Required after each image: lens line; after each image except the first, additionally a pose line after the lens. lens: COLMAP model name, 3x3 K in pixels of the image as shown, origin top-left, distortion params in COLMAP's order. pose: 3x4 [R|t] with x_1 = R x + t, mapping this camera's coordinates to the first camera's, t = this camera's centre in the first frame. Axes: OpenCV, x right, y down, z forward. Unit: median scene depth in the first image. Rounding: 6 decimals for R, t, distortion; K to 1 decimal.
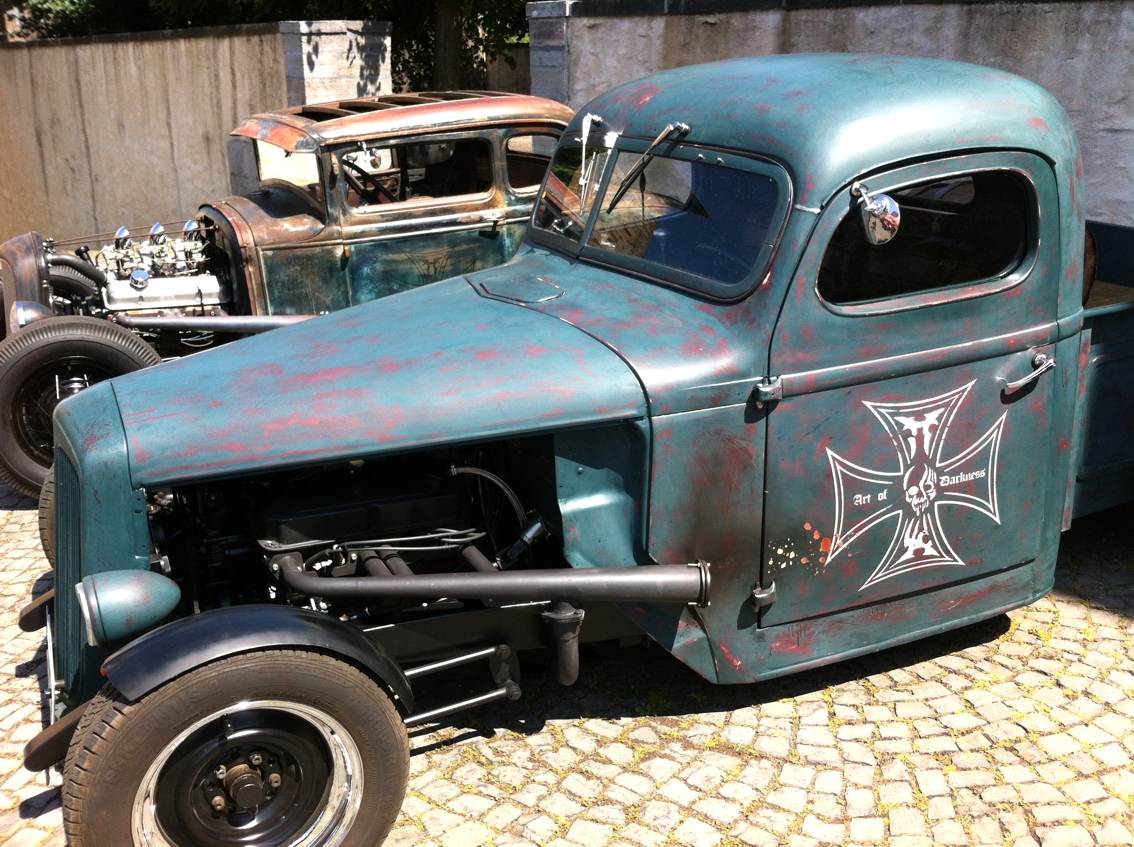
lens RADIAL K [[1146.4, 0, 569.8], [0, 1146.4, 427.9], [0, 0, 1]] dist [0.091003, -0.299267]
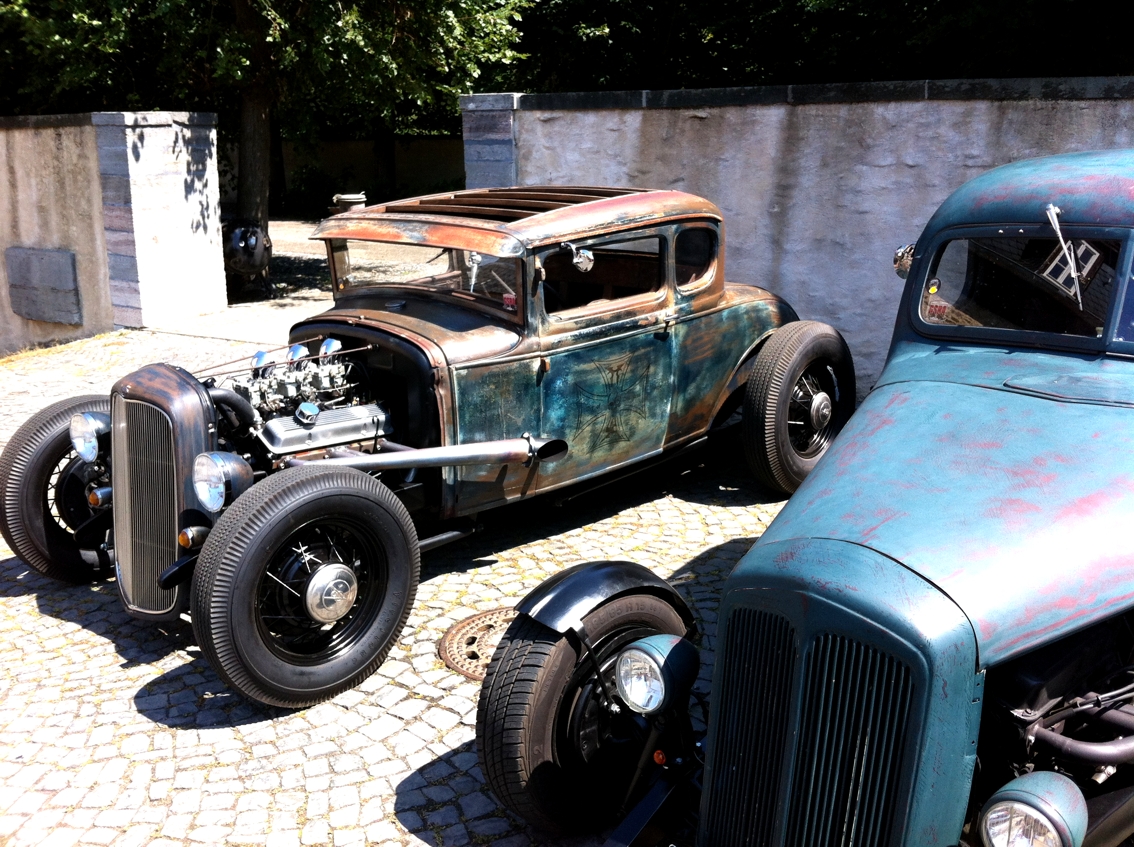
lens RADIAL K [[1133.7, 0, 570.8], [0, 1133.7, 426.2], [0, 0, 1]] dist [0.121069, -0.381505]
pose [[0.937495, -0.082030, 0.338194, -0.461910], [0.107612, 0.992525, -0.057569, -0.052012], [-0.330943, 0.090364, 0.939314, 0.171281]]
